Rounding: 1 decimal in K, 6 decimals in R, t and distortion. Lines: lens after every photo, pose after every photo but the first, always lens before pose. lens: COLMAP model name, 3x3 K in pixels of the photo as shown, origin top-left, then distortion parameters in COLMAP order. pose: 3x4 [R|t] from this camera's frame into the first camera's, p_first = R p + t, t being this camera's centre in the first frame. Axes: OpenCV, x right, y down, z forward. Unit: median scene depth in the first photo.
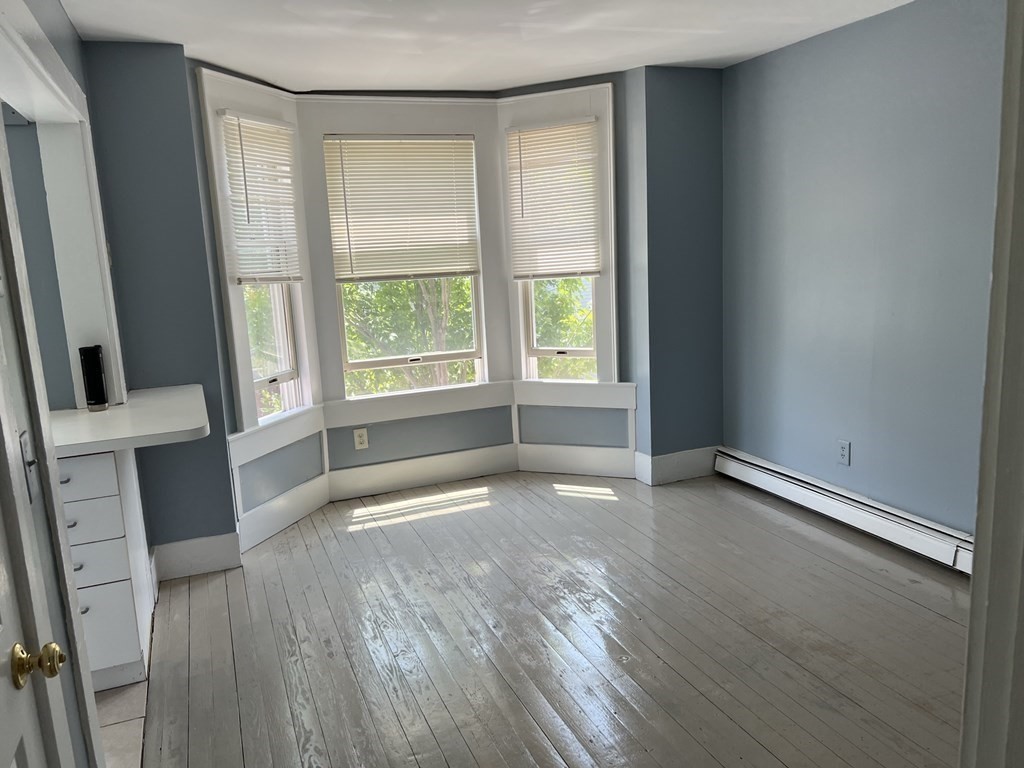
lens RADIAL K [[765.9, 0, 522.4], [0, 765.9, 378.0], [0, 0, 1]] dist [0.025479, -0.020663]
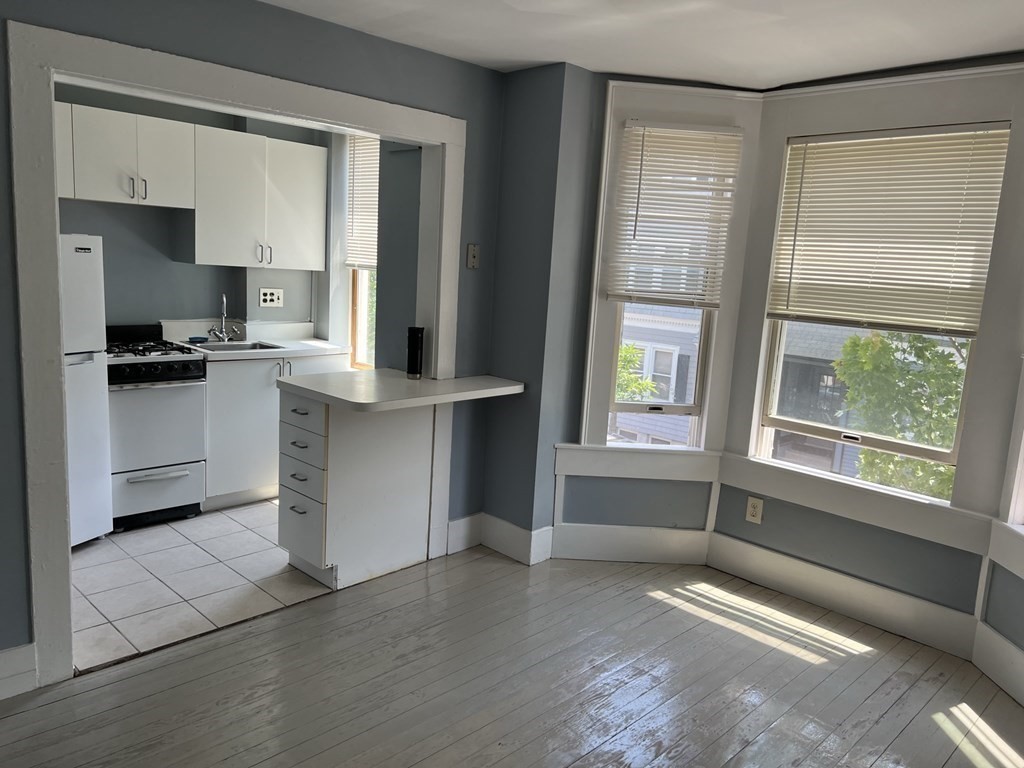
lens RADIAL K [[765.9, 0, 513.5], [0, 765.9, 389.3], [0, 0, 1]] dist [0.025479, -0.020663]
pose [[0.370114, 0.216493, -0.903408, 0.418088], [-0.238584, 0.962000, 0.132789, -0.094664], [0.897827, 0.166392, 0.407701, 0.432738]]
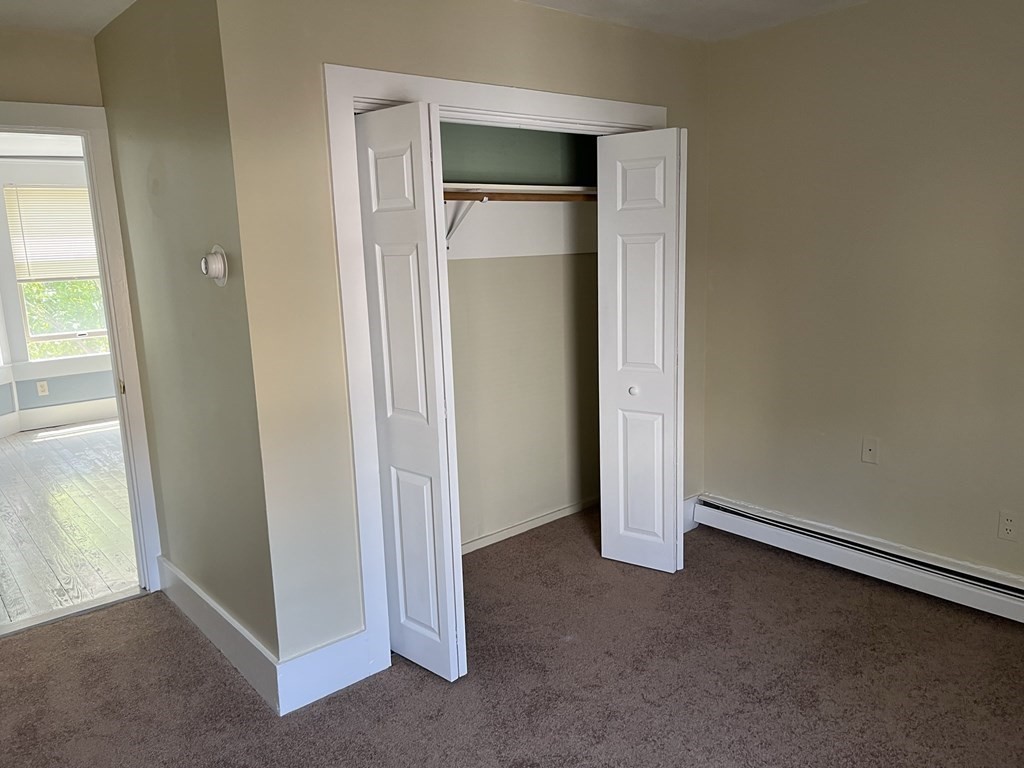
lens RADIAL K [[765.9, 0, 509.4], [0, 765.9, 386.8], [0, 0, 1]] dist [0.025479, -0.020663]
pose [[0.955808, -0.045184, 0.290500, 0.226868], [0.046755, 0.998905, 0.001534, 0.120744], [-0.290251, 0.012116, 0.956874, -0.711616]]
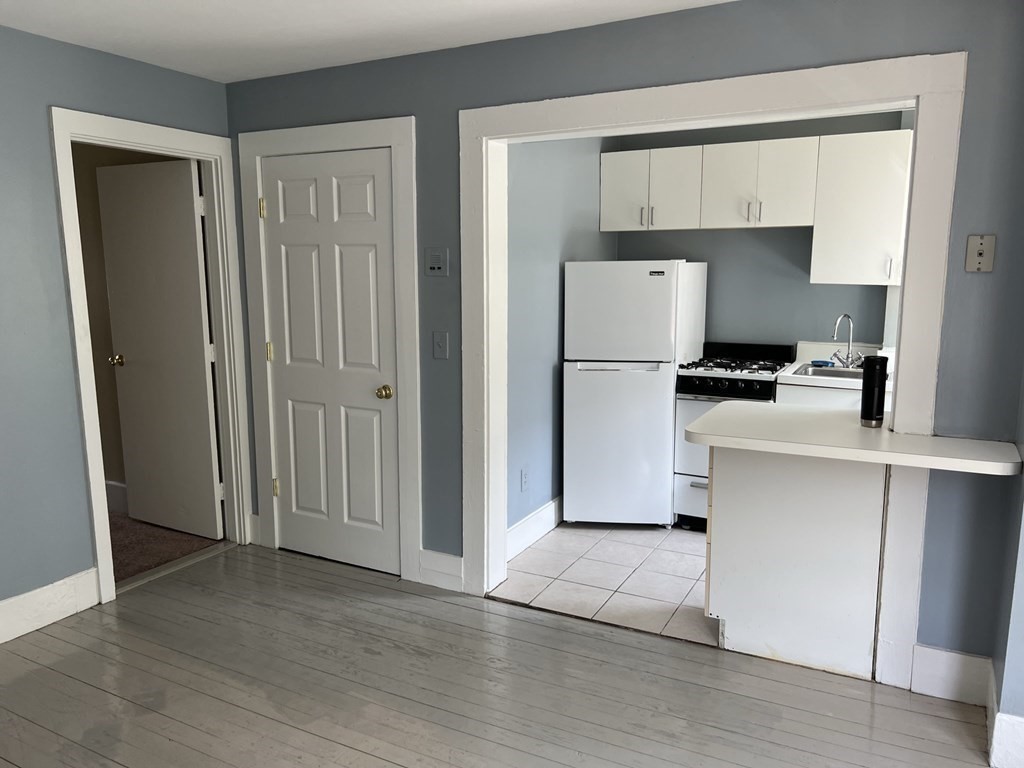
lens RADIAL K [[765.9, 0, 508.1], [0, 765.9, 386.9], [0, 0, 1]] dist [0.025479, -0.020663]
pose [[-0.783199, 0.141051, -0.605561, 0.219617], [-0.078179, 0.943860, 0.320962, -0.172808], [0.616837, 0.298719, -0.728203, 0.929589]]
